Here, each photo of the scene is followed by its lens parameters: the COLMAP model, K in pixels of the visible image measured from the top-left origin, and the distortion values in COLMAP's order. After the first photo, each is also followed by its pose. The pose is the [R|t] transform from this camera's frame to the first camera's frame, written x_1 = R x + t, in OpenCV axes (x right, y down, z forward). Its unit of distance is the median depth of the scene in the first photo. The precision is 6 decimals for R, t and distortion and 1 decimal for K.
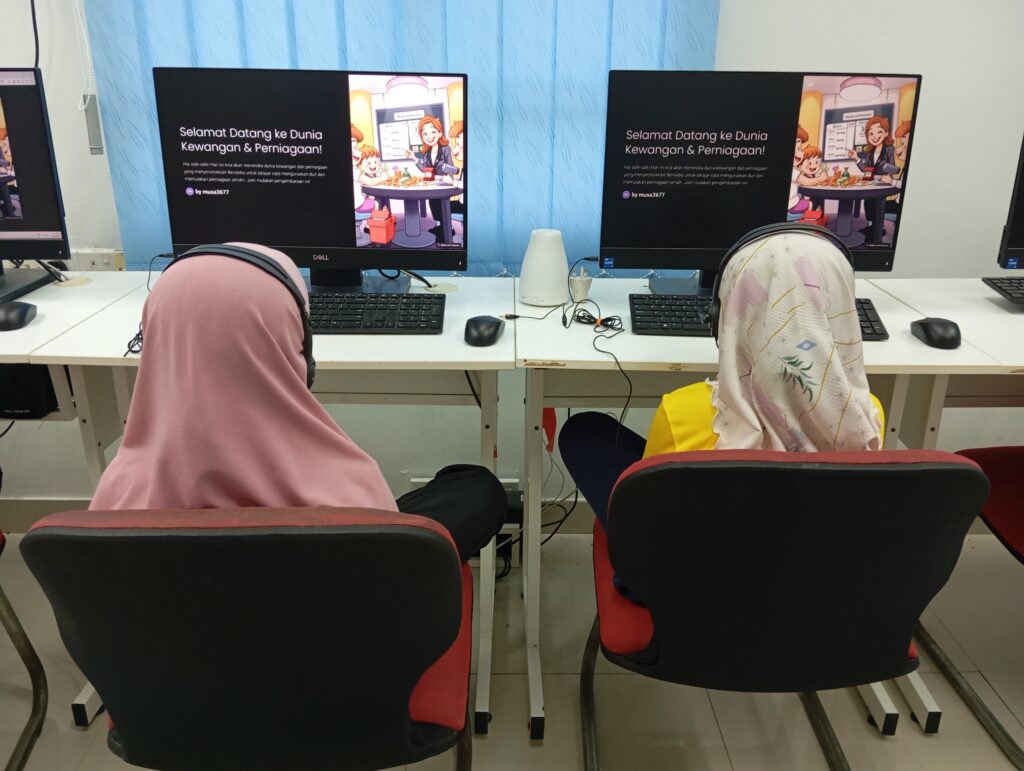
lens RADIAL K [[843.6, 0, 505.7], [0, 843.6, 383.3], [0, 0, 1]] dist [0.038665, -0.083871]
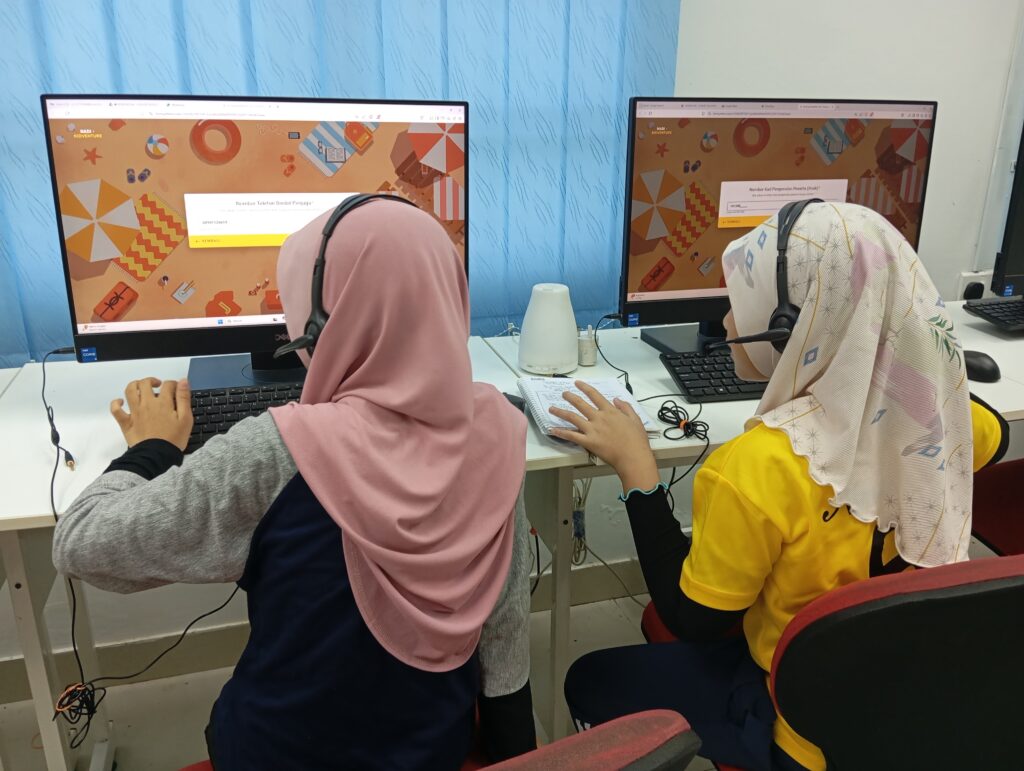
lens RADIAL K [[843.6, 0, 518.3], [0, 843.6, 384.0], [0, 0, 1]] dist [0.038665, -0.083871]
pose [[0.957926, -0.092509, 0.271697, -0.198302], [0.098488, 0.995103, -0.008422, -0.071245], [-0.269587, 0.034827, 0.962346, 0.182401]]
